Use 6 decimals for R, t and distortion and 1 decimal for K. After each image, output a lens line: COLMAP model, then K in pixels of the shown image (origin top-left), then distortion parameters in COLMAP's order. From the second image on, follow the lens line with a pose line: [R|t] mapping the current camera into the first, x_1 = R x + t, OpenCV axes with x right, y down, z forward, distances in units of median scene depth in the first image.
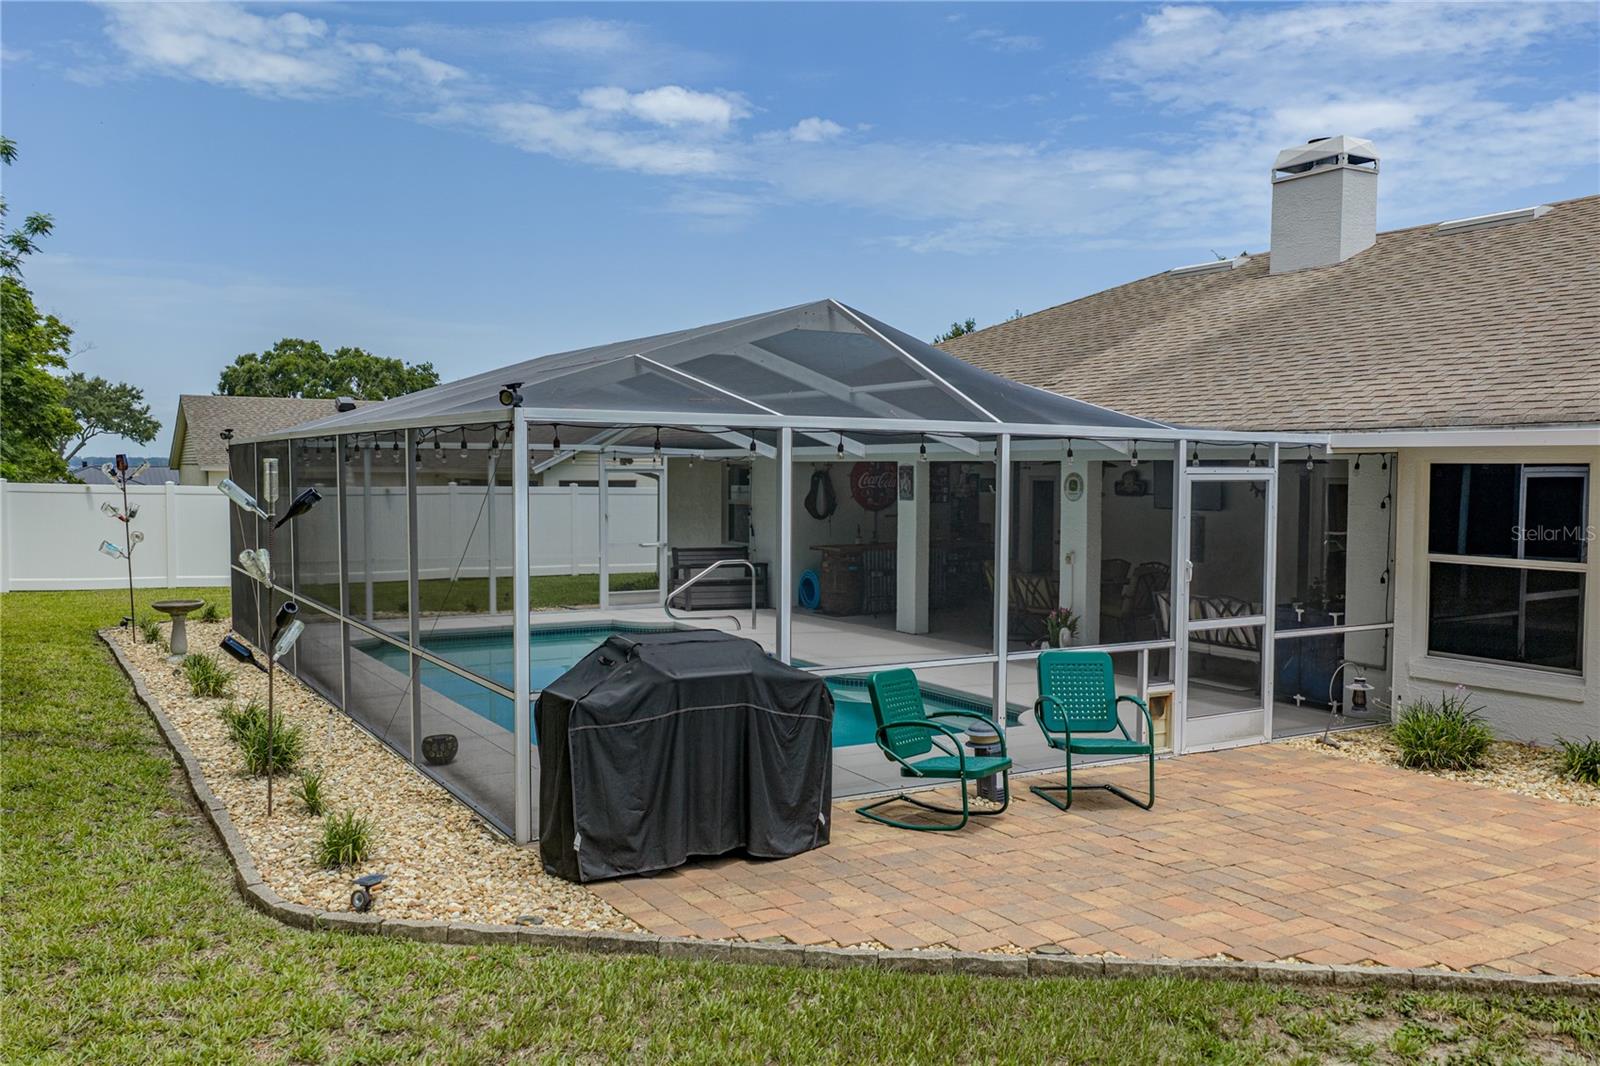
lens RADIAL K [[1318.4, 0, 802.6], [0, 1318.4, 538.2], [0, 0, 1]] dist [0.023781, -0.004136]
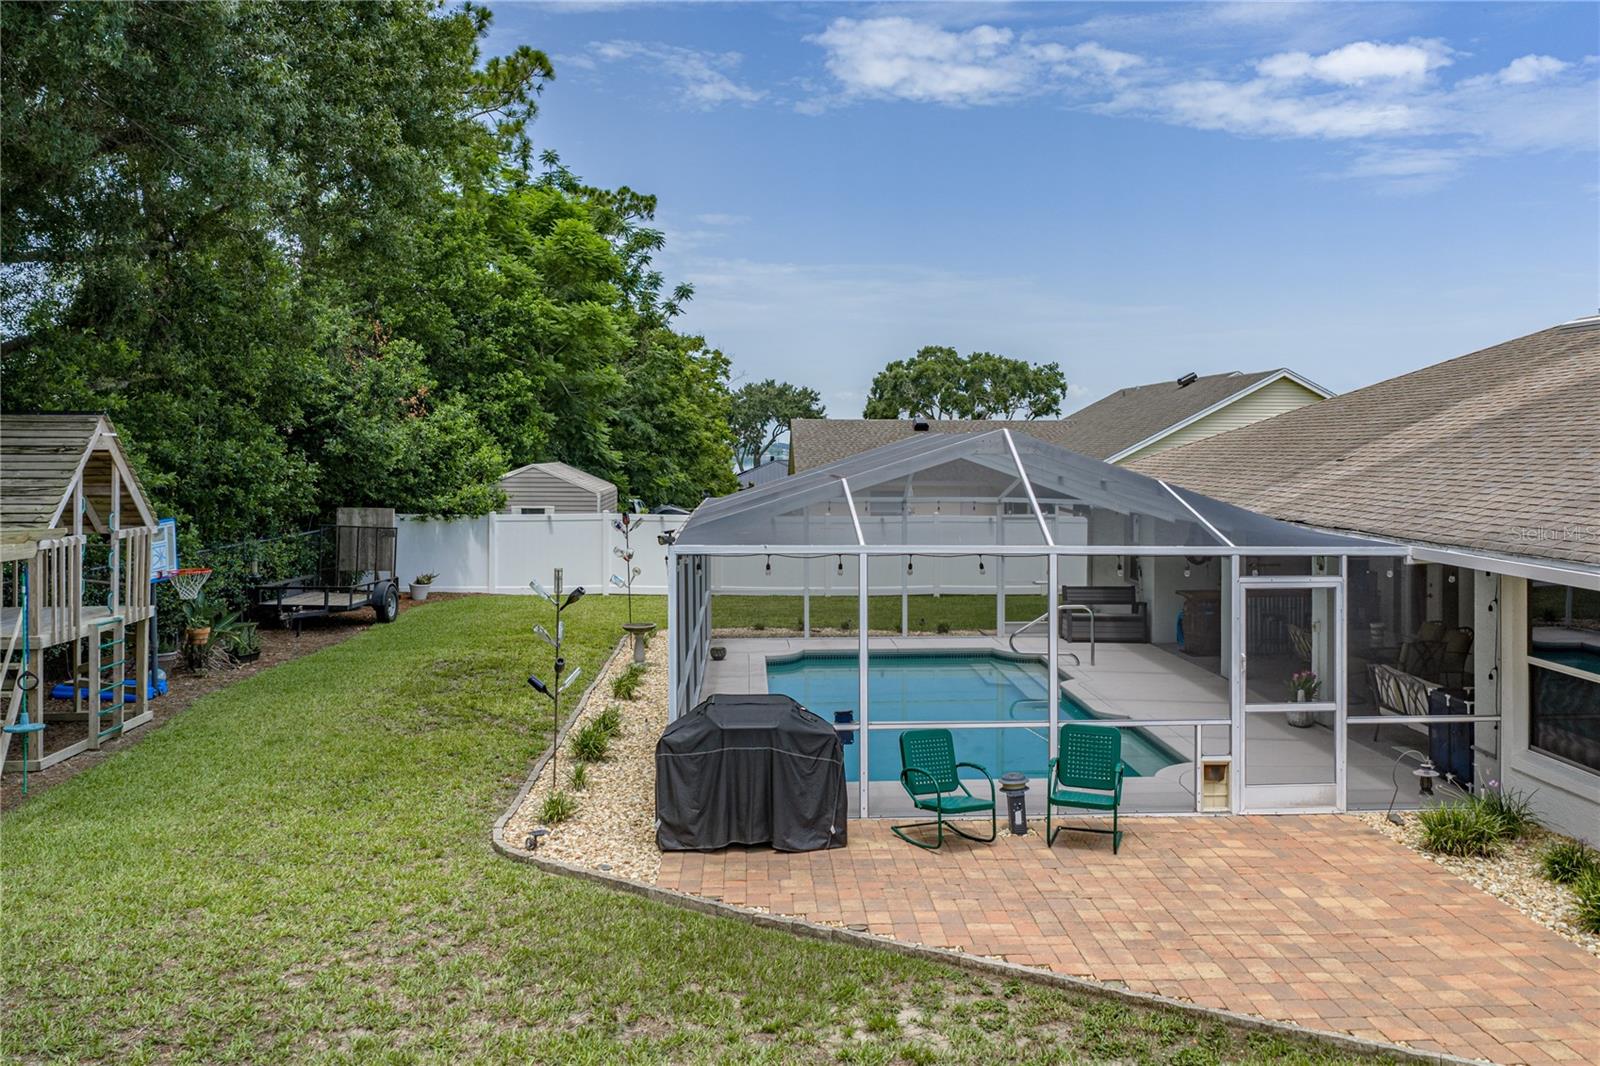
lens RADIAL K [[1238.5, 0, 803.0], [0, 1238.5, 493.1], [0, 0, 1]] dist [0.011202, 0.006032]
pose [[0.907232, 0.004059, -0.420611, 0.485713], [-0.021095, 0.999134, -0.035859, -0.097897], [0.420101, 0.041406, 0.906532, -0.250558]]
